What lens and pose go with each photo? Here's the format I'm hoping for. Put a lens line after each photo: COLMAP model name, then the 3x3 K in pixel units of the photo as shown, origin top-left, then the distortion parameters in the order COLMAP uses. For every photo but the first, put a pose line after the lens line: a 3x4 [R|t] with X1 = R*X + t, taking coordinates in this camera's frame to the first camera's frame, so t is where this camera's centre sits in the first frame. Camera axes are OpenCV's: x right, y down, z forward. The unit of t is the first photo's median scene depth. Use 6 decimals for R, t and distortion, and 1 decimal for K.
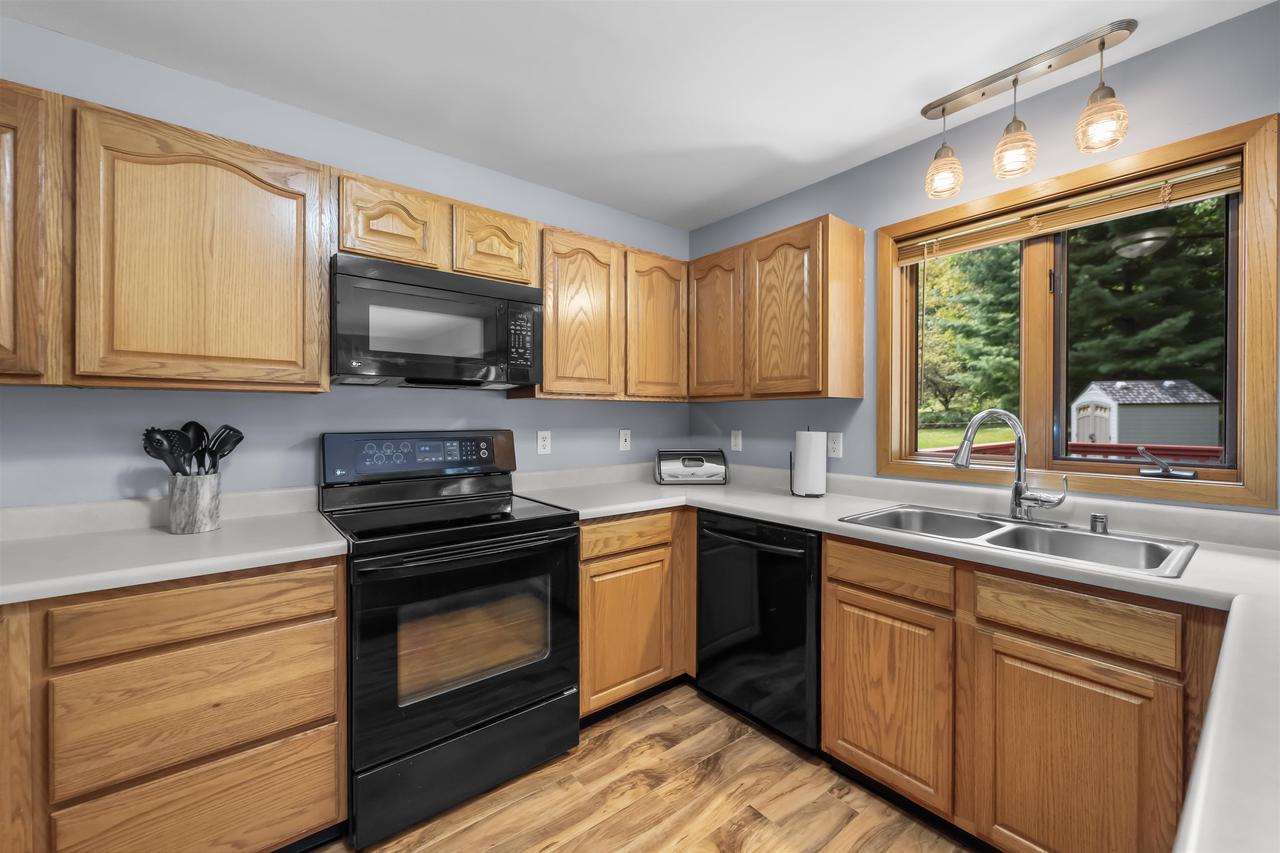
lens RADIAL K [[515.9, 0, 642.3], [0, 515.9, 418.7], [0, 0, 1]] dist [0.002420, -0.001812]
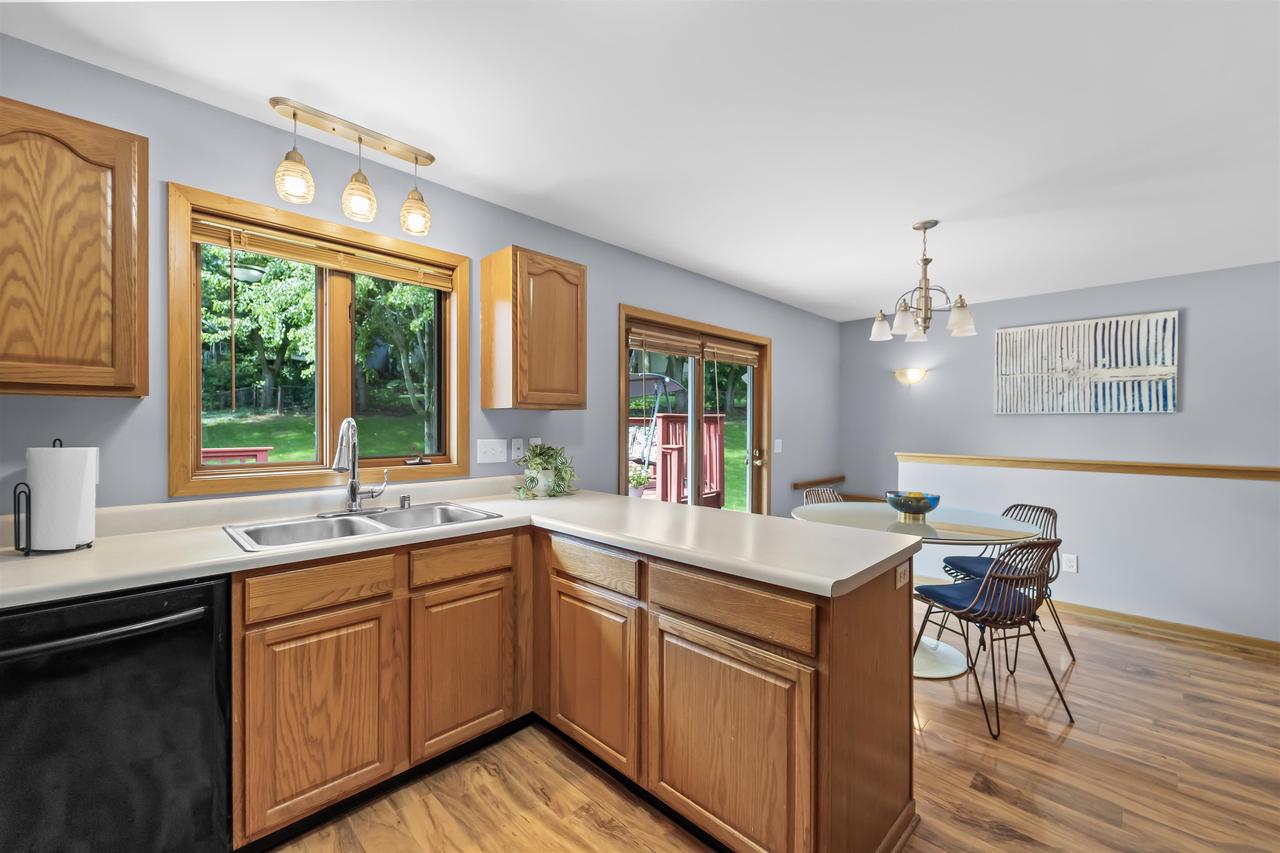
lens RADIAL K [[515.9, 0, 634.3], [0, 515.9, 429.0], [0, 0, 1]] dist [0.002420, -0.001812]
pose [[-0.117648, -0.010518, 0.993000, -0.468140], [0.000425, 0.999943, 0.010642, -0.005359], [-0.993055, 0.001674, -0.117637, 0.462076]]
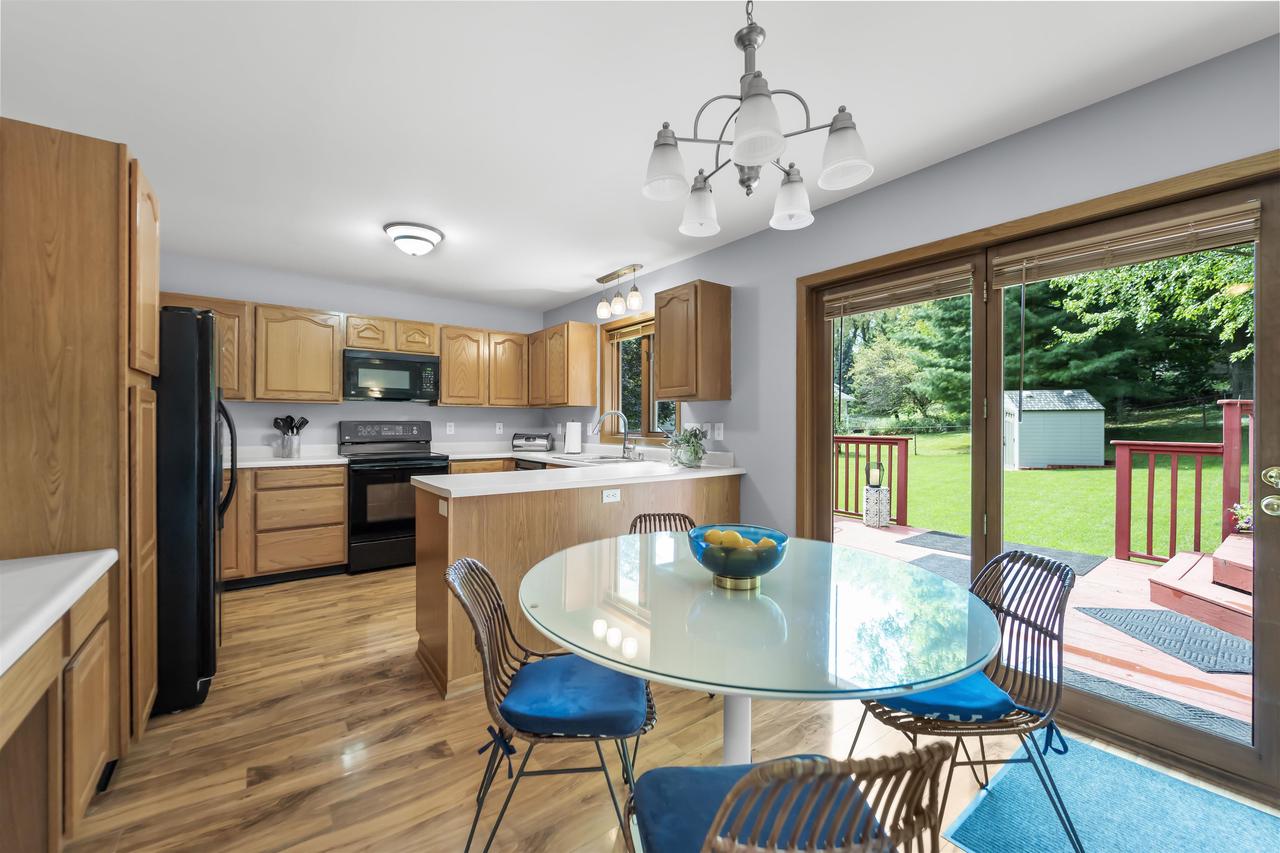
lens RADIAL K [[515.9, 0, 640.9], [0, 515.9, 423.0], [0, 0, 1]] dist [0.002420, -0.001812]
pose [[0.999286, 0.001964, -0.037741, 0.819038], [-0.002138, 0.999987, -0.004581, 0.043759], [0.037731, 0.004658, 0.999277, -1.267731]]
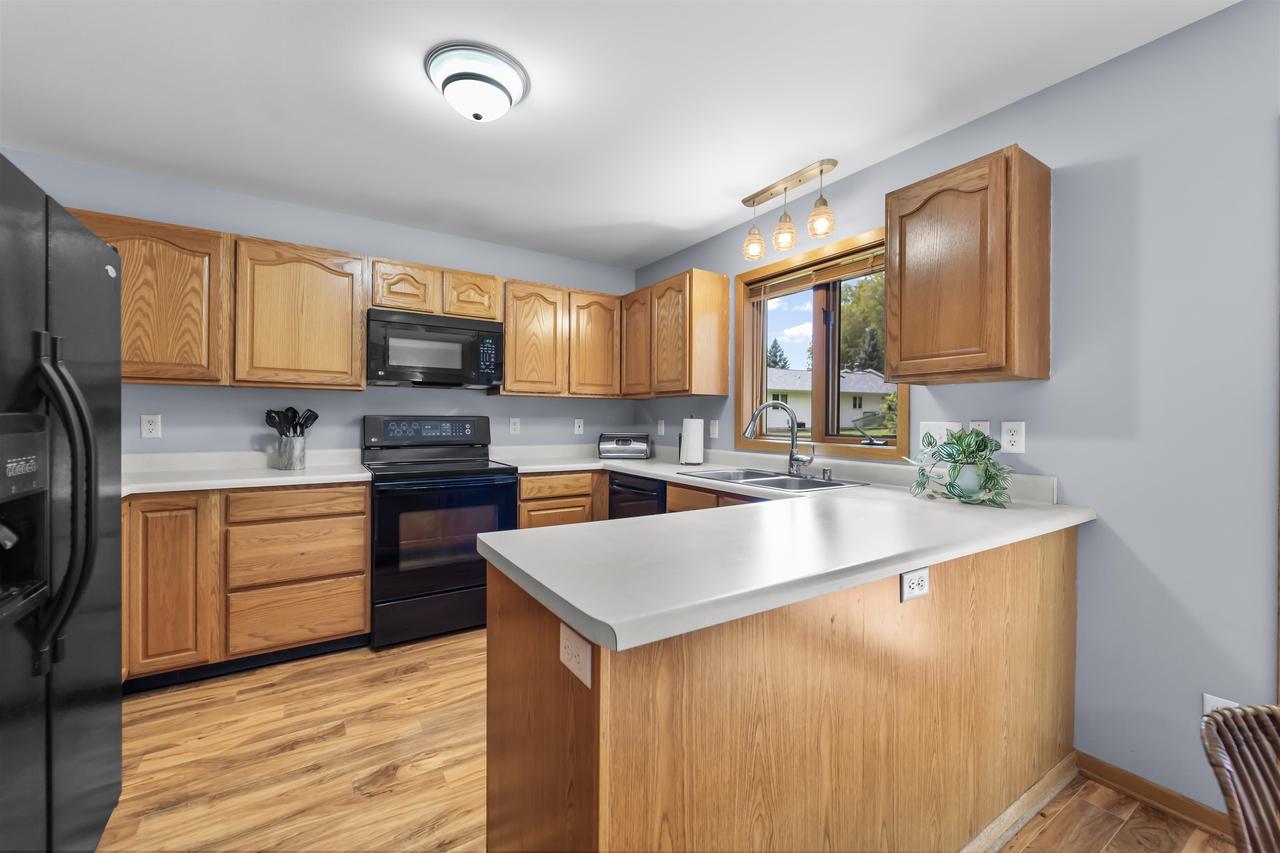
lens RADIAL K [[515.9, 0, 642.3], [0, 515.9, 419.3], [0, 0, 1]] dist [0.002420, -0.001812]
pose [[0.994366, 0.006527, -0.105802, 0.413902], [-0.006919, 0.999971, -0.003334, 0.038531], [0.105777, 0.004047, 0.994382, -0.510275]]
